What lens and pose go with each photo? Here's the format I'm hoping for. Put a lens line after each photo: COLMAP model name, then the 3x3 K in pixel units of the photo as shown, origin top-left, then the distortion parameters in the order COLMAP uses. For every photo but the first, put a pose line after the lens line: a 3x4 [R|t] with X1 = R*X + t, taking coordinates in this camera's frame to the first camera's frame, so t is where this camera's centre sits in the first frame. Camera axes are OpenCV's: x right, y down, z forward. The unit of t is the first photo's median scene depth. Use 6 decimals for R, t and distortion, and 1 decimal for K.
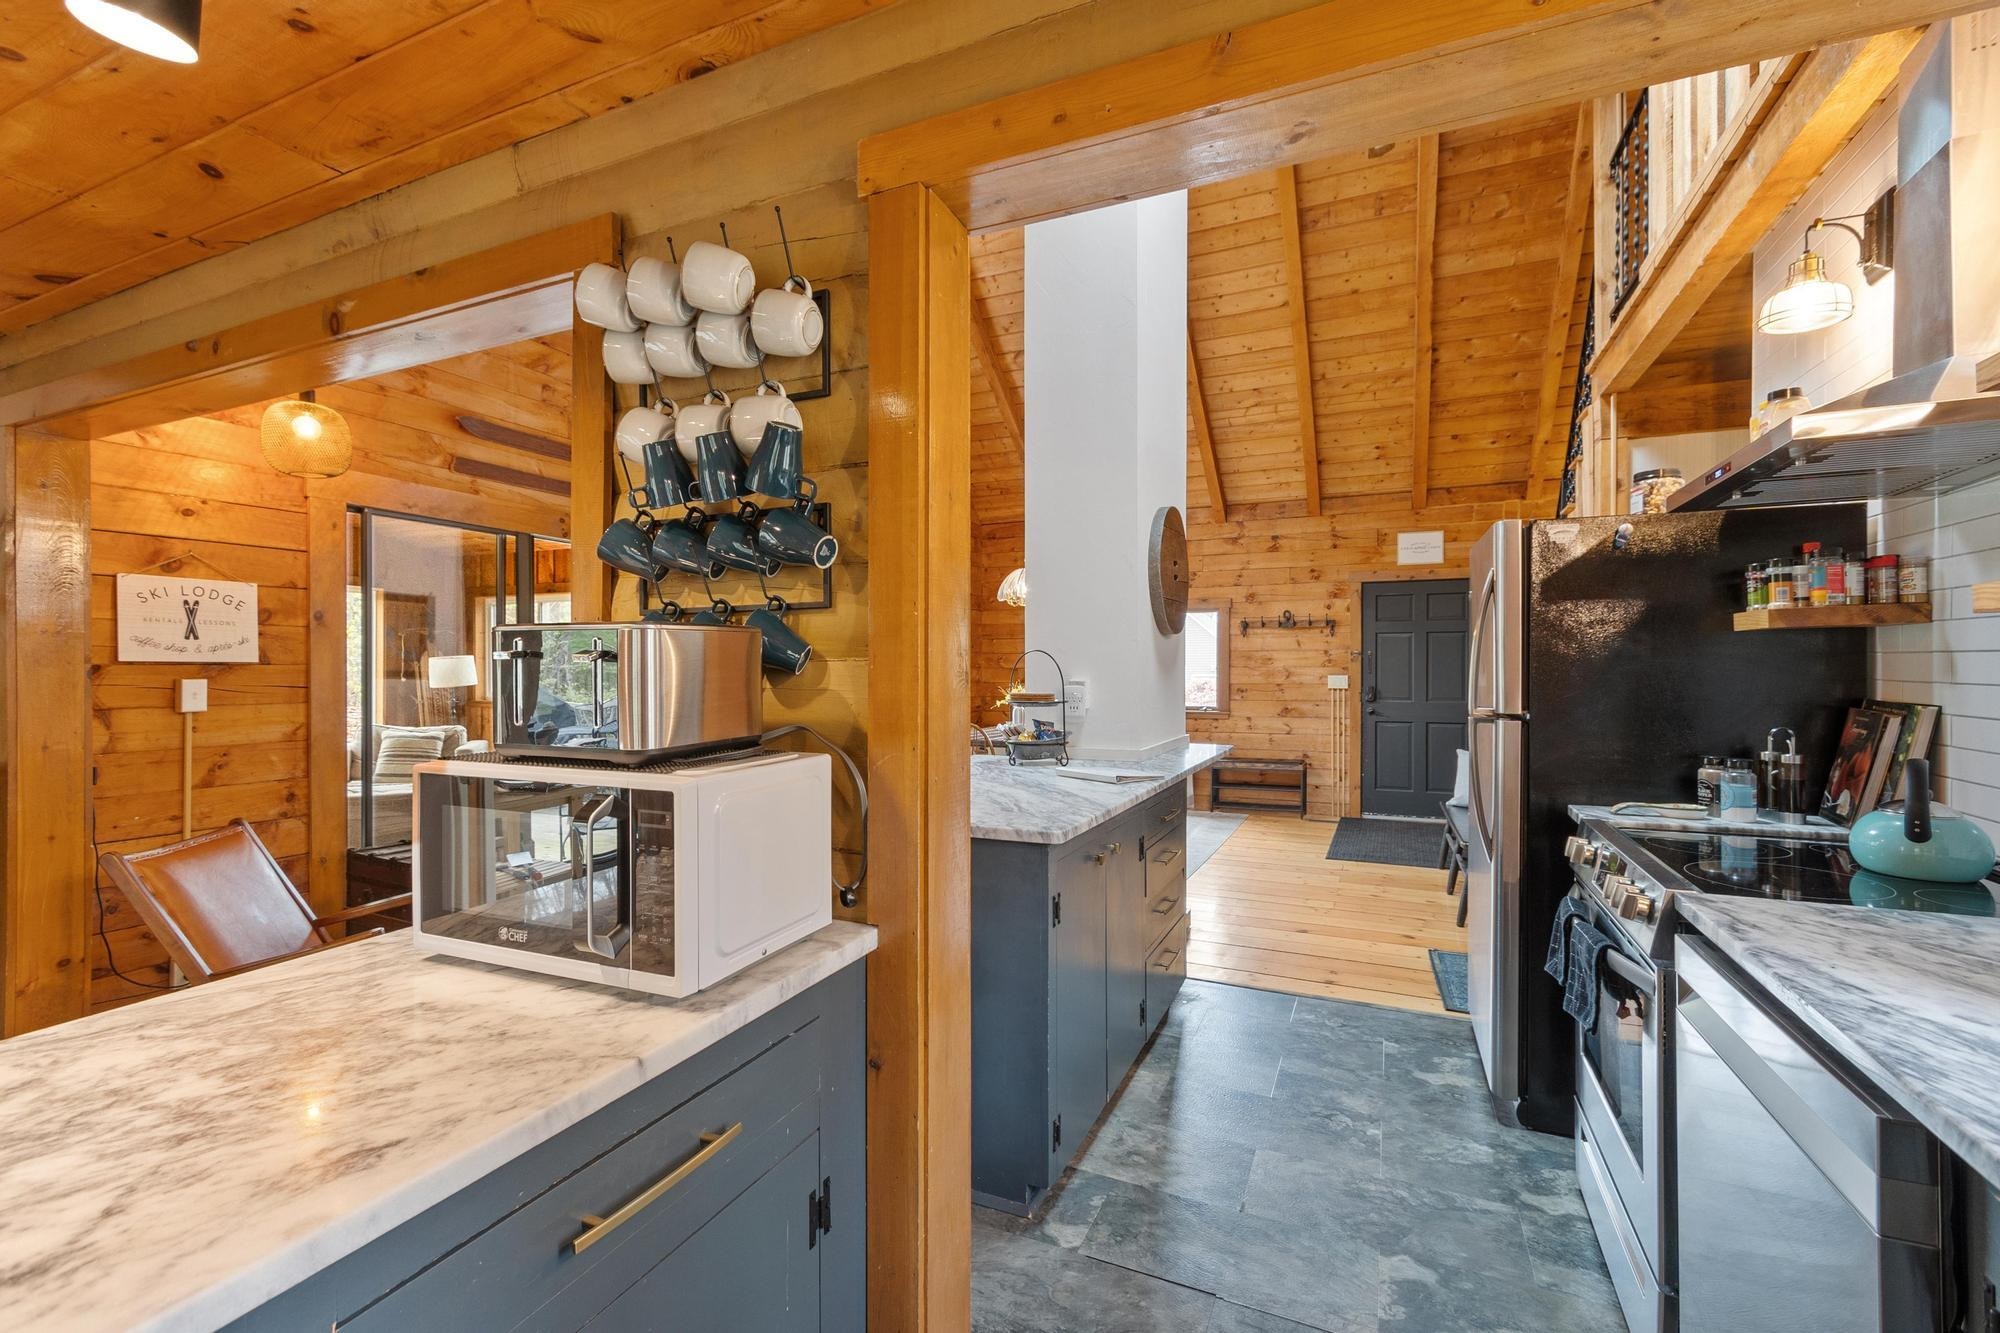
lens RADIAL K [[867.3, 0, 1013.1], [0, 867.3, 668.2], [0, 0, 1]] dist [-0.000690, -0.000469]
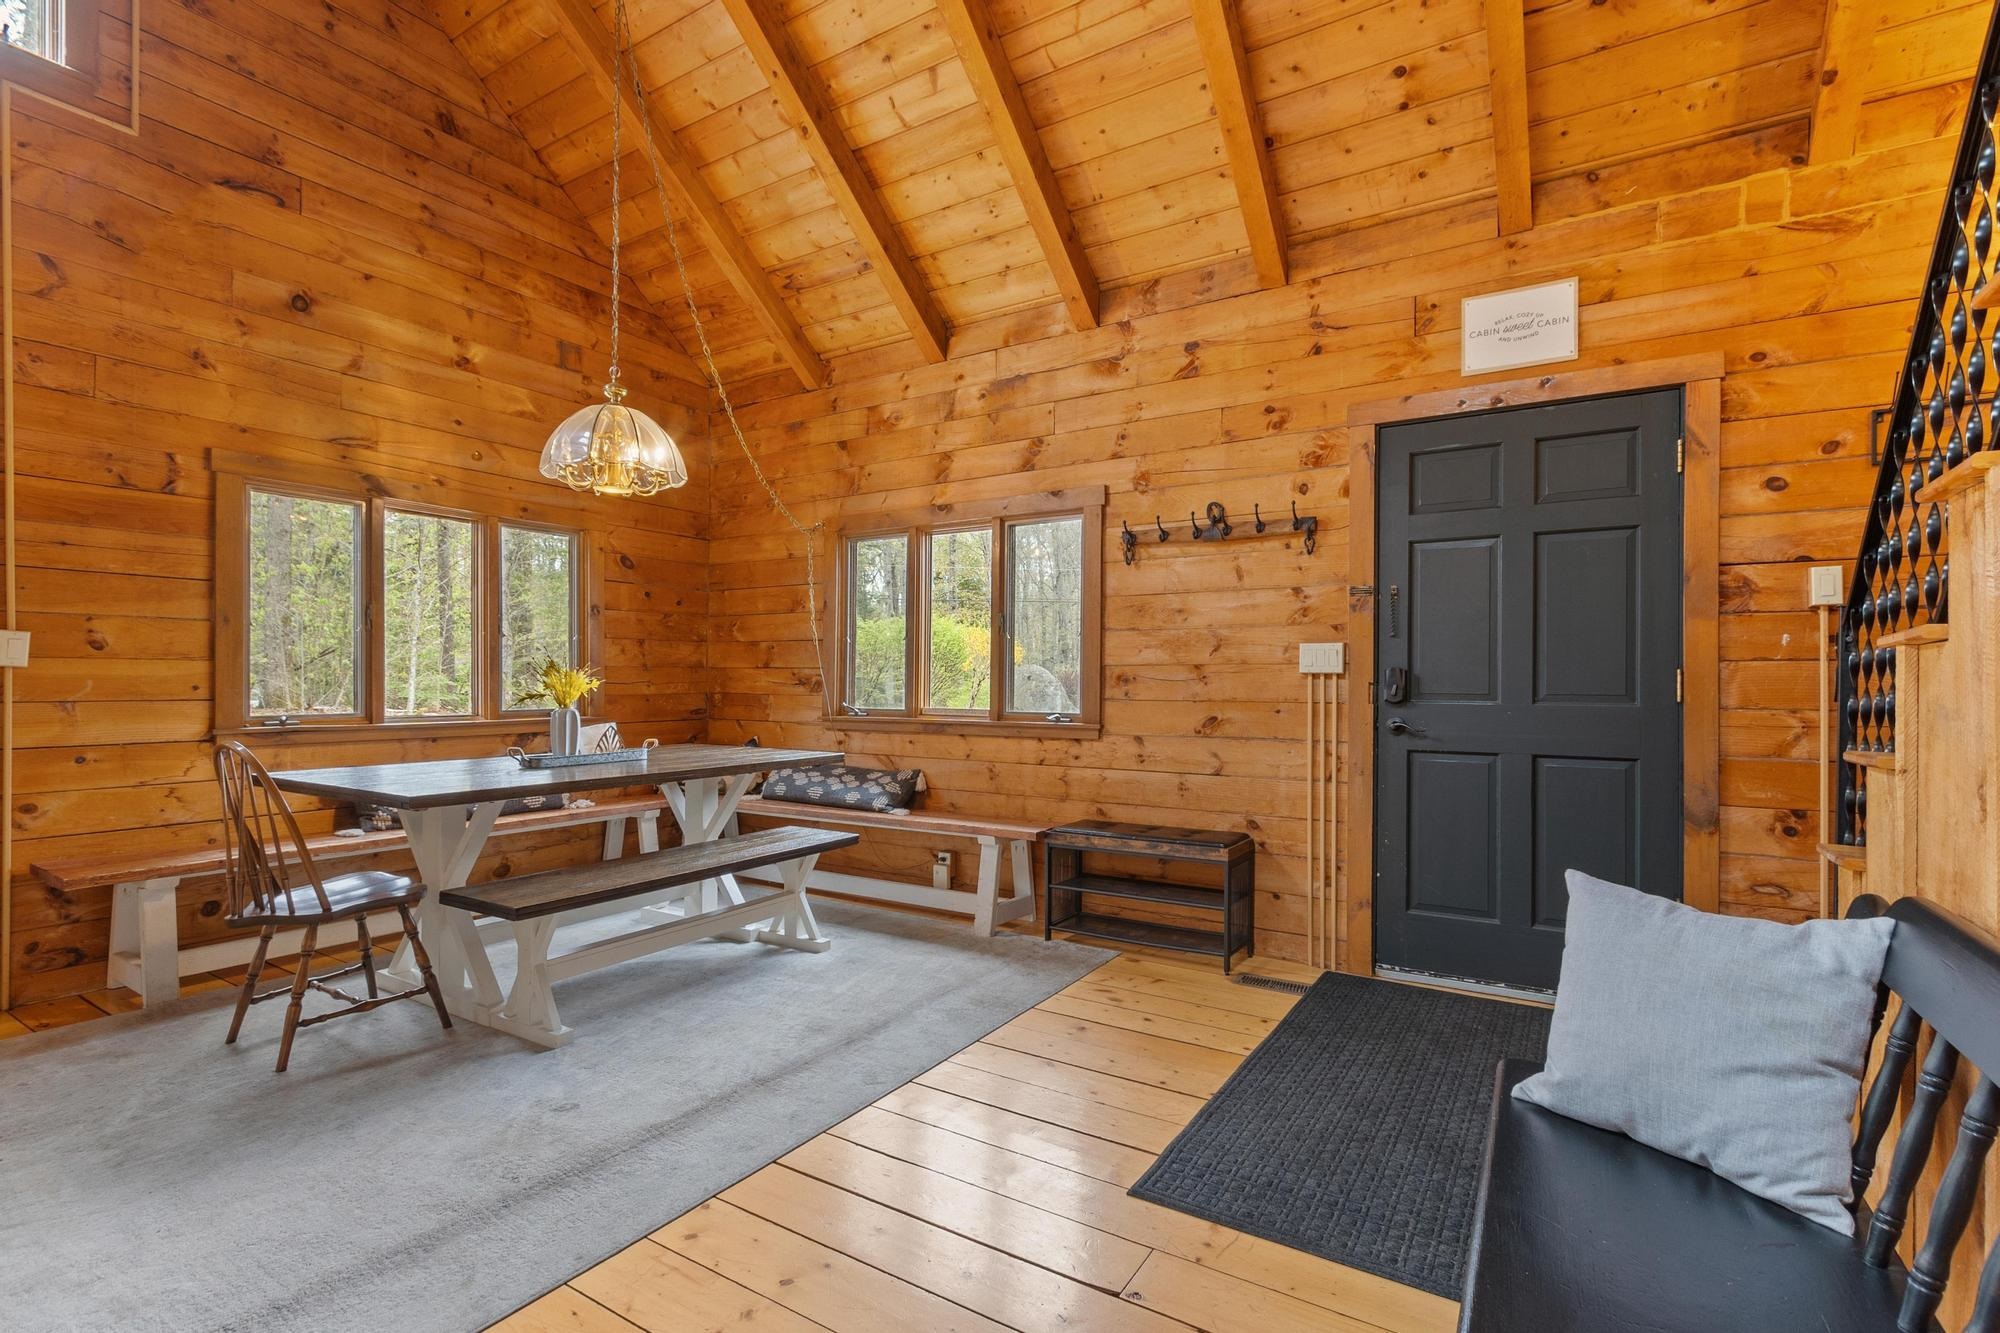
lens RADIAL K [[945.1, 0, 977.0], [0, 945.1, 675.6], [0, 0, 1]] dist [0.005555, -0.002662]
pose [[0.987907, 0.003153, -0.155017, 0.379284], [-0.003556, 0.999991, -0.002322, 0.035938], [0.155008, 0.002845, 0.987909, 0.689557]]
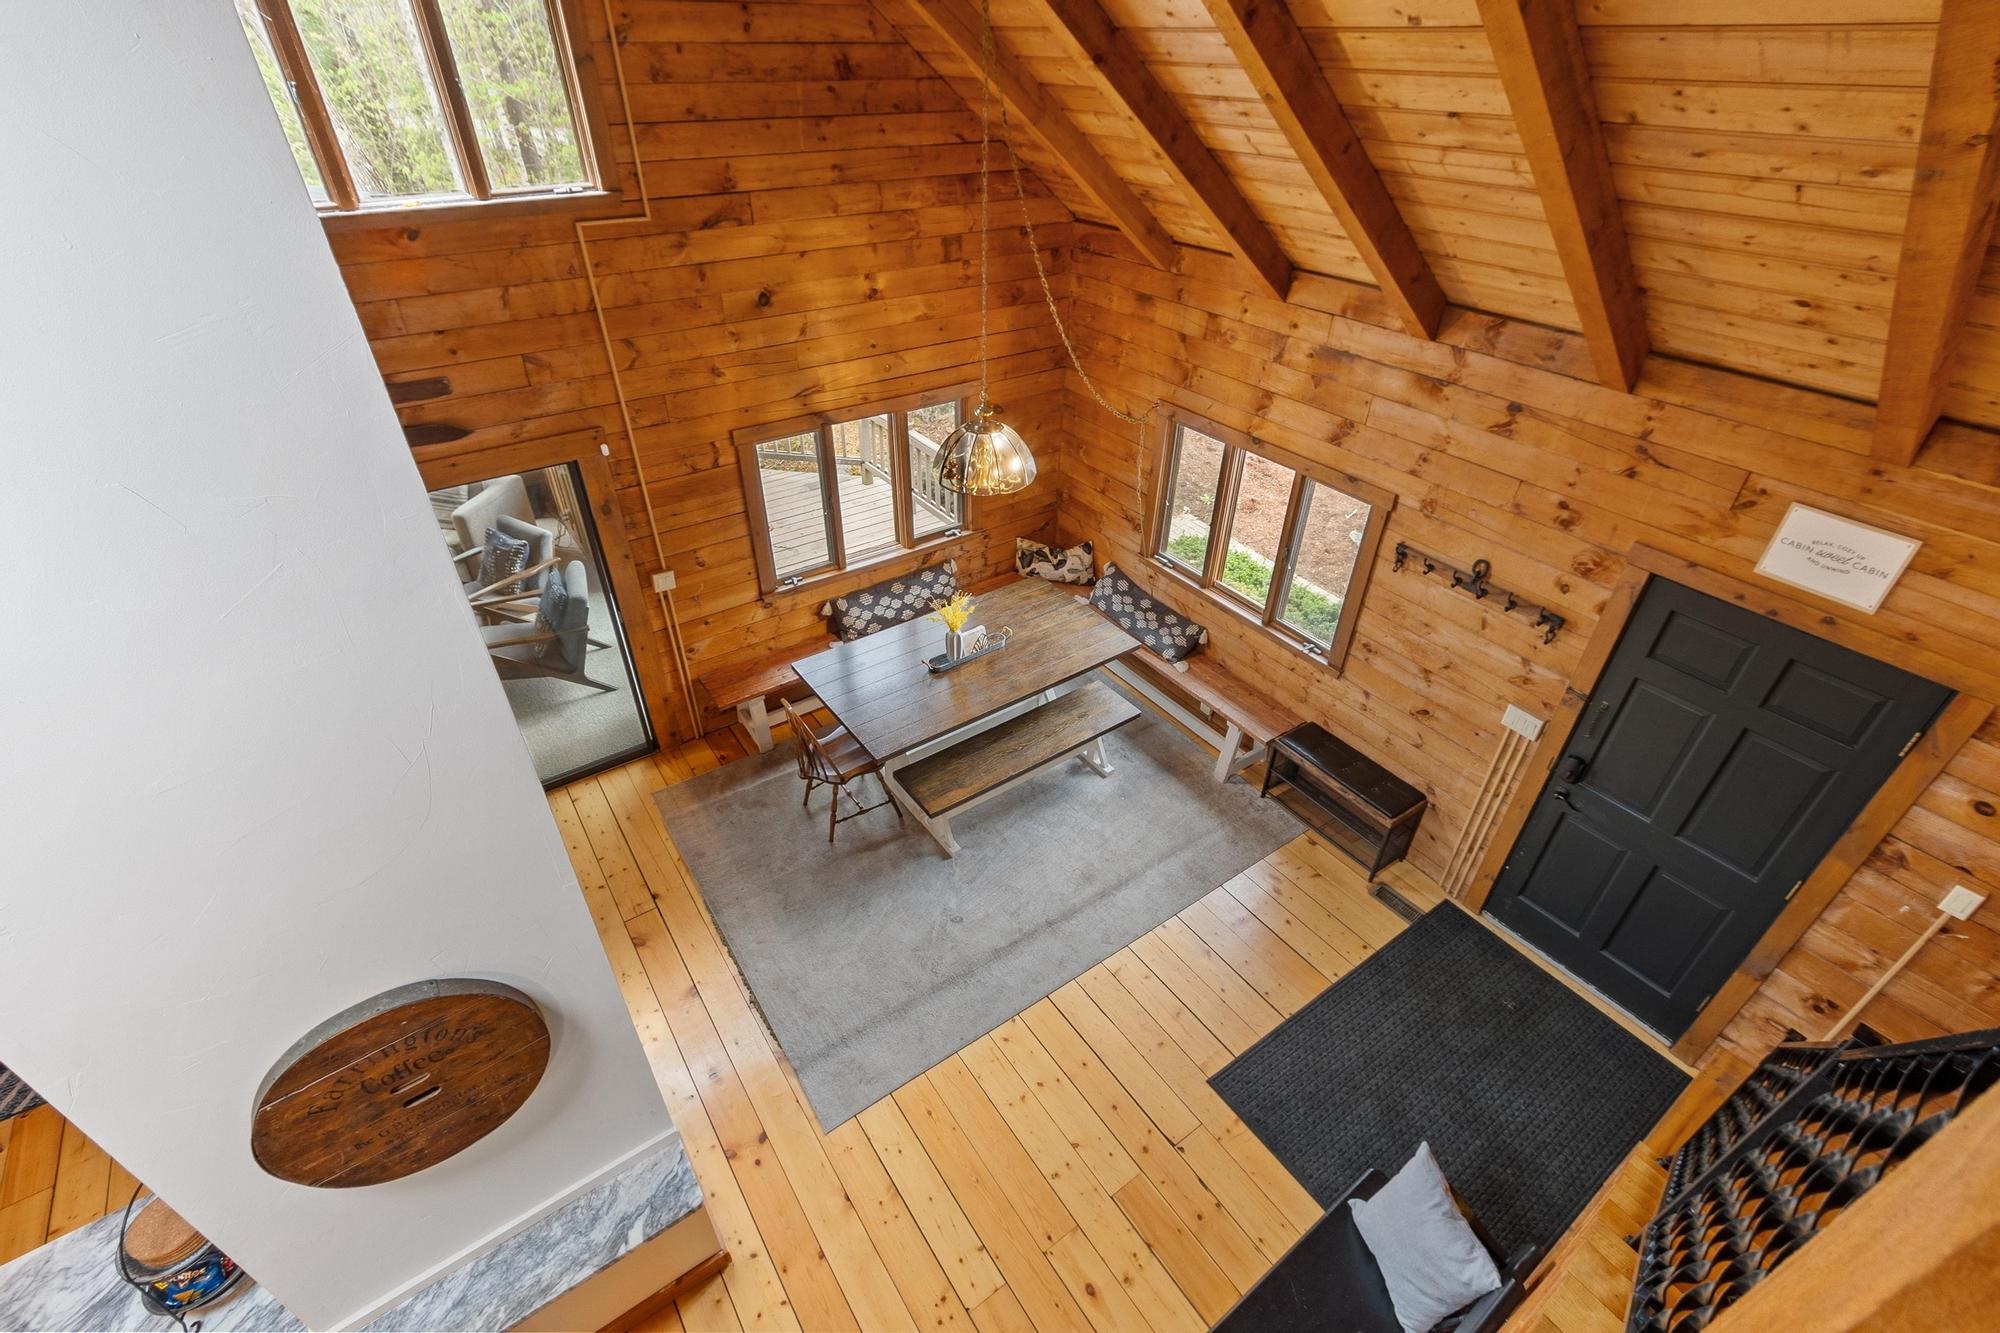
lens RADIAL K [[867.3, 0, 978.6], [0, 867.3, 663.3], [0, 0, 1]] dist [-0.000690, -0.000469]
pose [[0.849868, 0.300617, -0.432844, 0.425318], [0.005020, 0.816687, 0.577059, -0.434018], [0.526972, -0.492597, 0.692567, 0.654338]]
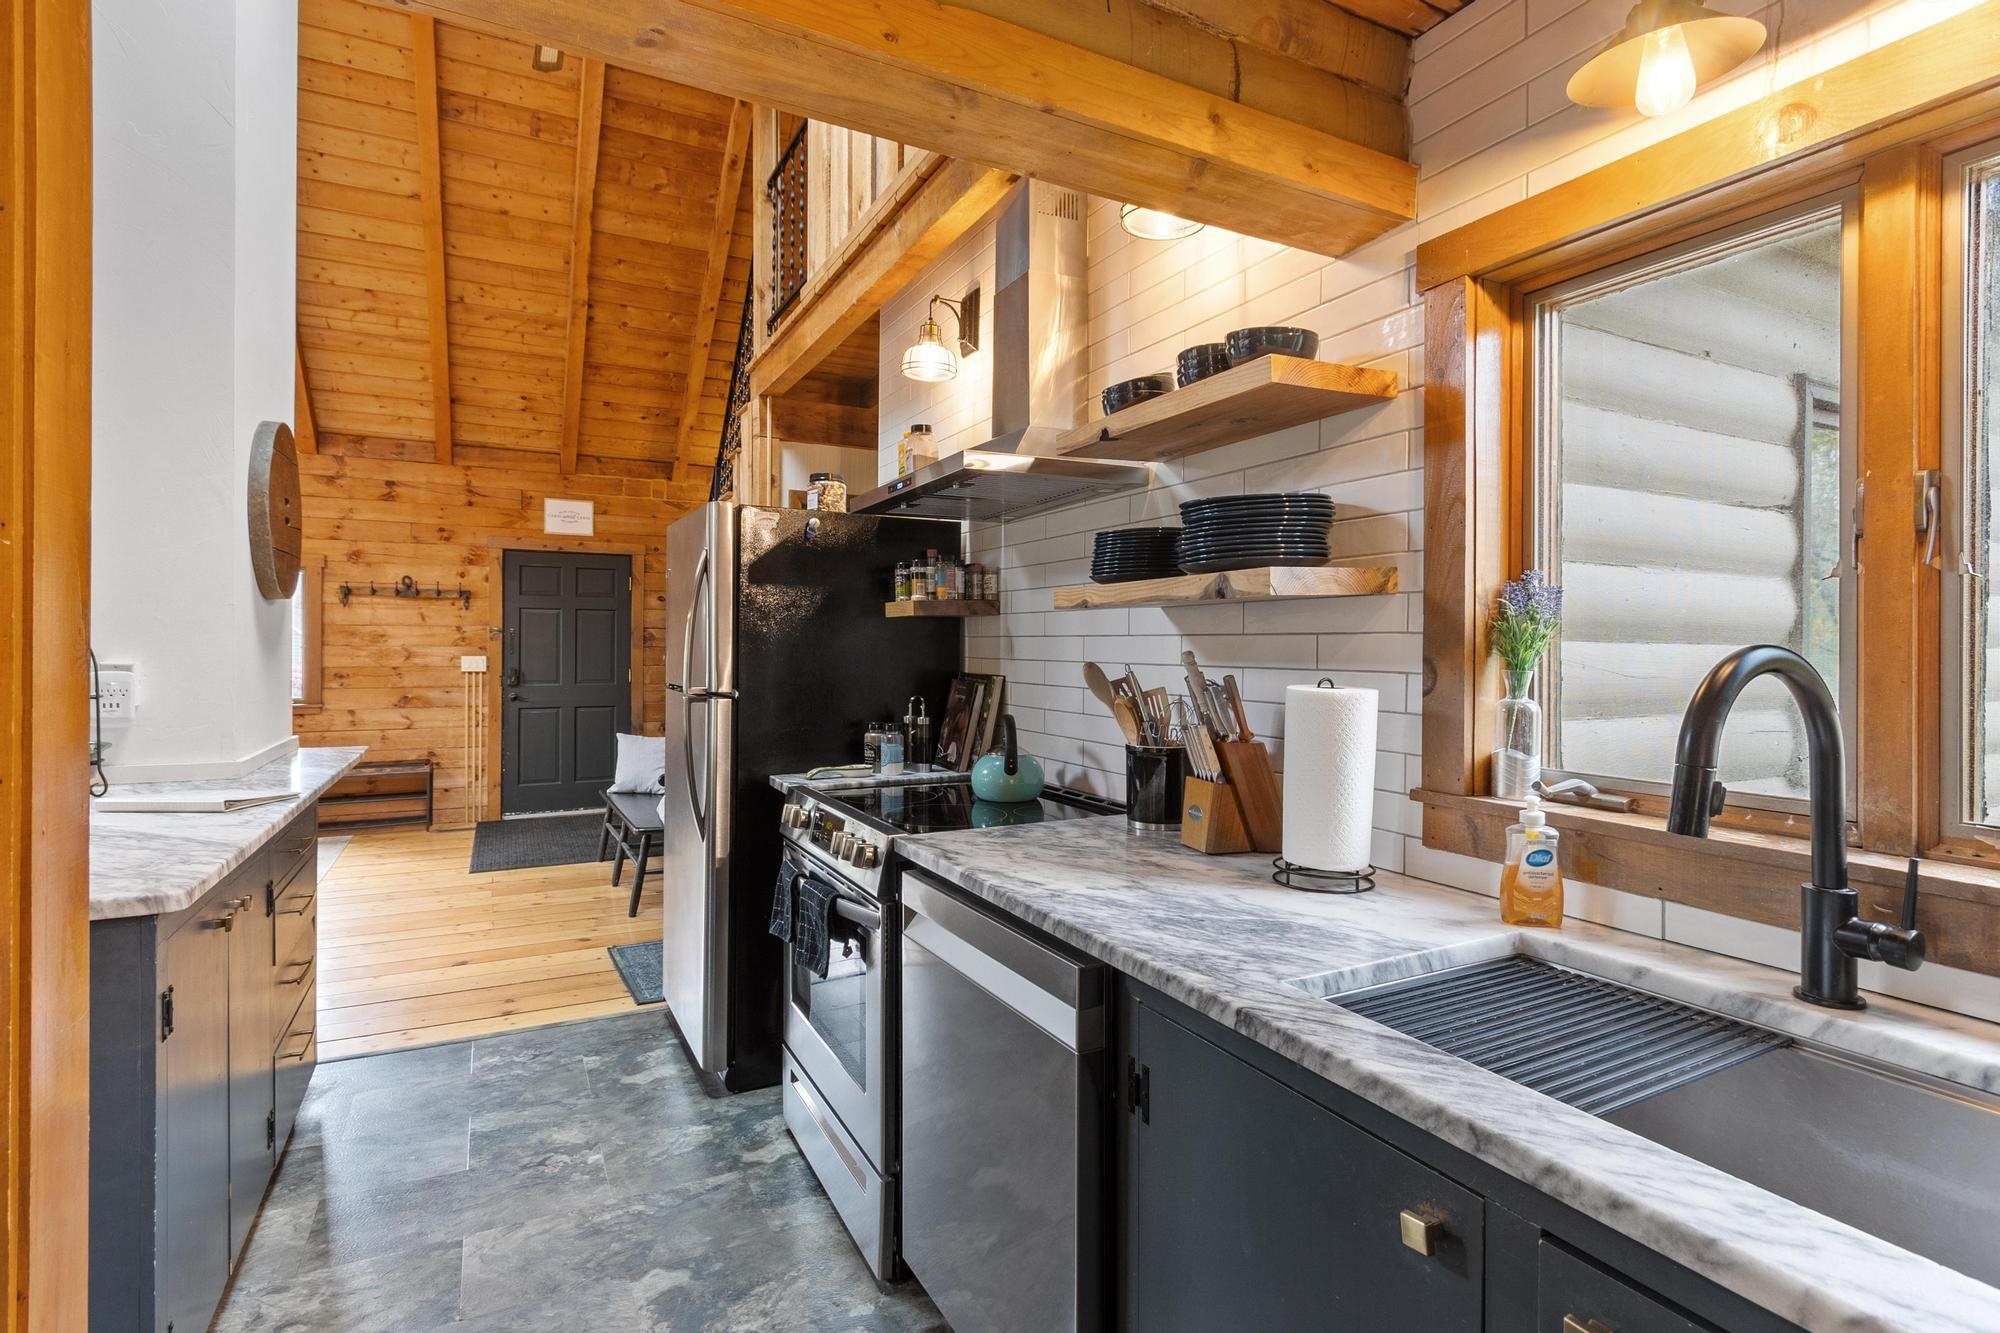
lens RADIAL K [[945.1, 0, 999.3], [0, 945.1, 653.7], [0, 0, 1]] dist [0.005555, -0.002662]
pose [[0.623500, -0.000028, 0.781824, -0.041144], [-0.004053, 0.999986, 0.003268, 0.001202], [-0.781813, -0.005206, 0.623491, 0.023863]]
